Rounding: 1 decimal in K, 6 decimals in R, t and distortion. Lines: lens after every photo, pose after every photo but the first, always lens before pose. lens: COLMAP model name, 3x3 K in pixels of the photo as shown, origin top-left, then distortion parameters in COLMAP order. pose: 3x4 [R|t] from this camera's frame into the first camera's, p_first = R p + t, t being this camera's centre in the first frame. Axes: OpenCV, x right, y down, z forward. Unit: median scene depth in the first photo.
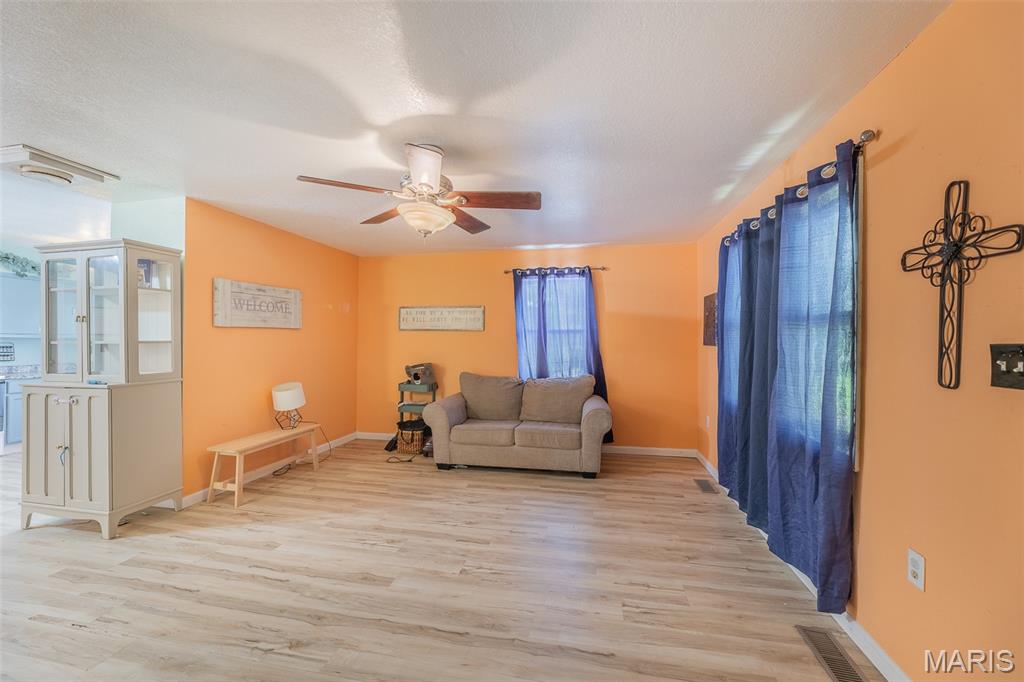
lens RADIAL K [[406.4, 0, 512.0], [0, 406.4, 337.4], [0, 0, 1]] dist [0.002529, 0.000064]
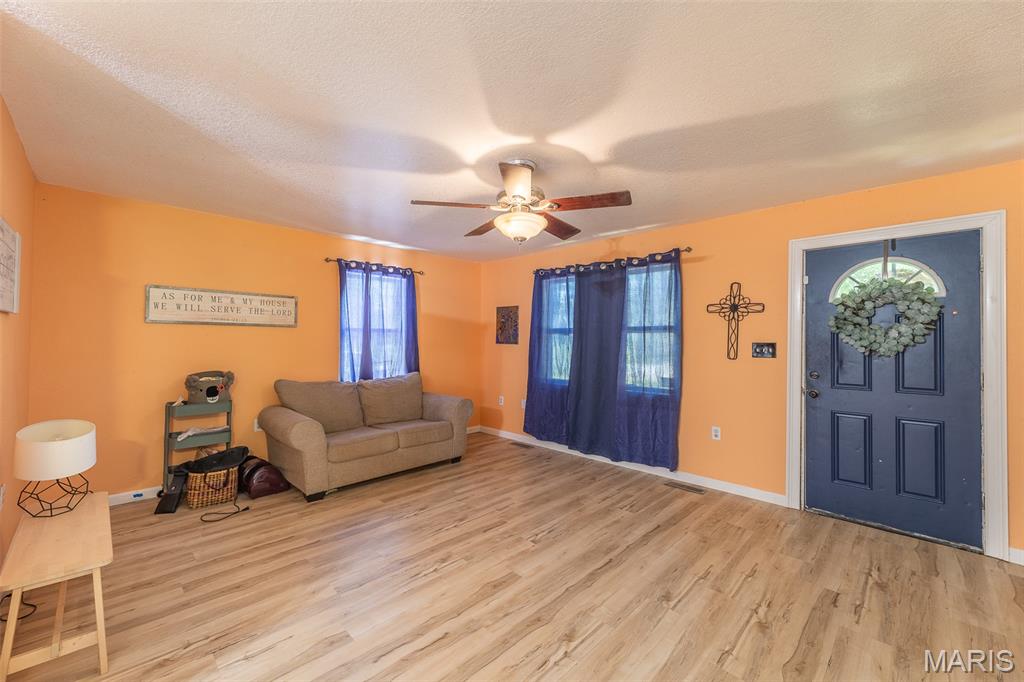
lens RADIAL K [[406.4, 0, 512.0], [0, 406.4, 337.4], [0, 0, 1]] dist [0.002529, 0.000064]
pose [[0.551935, 0.008354, 0.833845, -0.717932], [-0.011008, 0.999936, -0.002732, 0.001889], [-0.833814, -0.007671, 0.551991, 0.273013]]
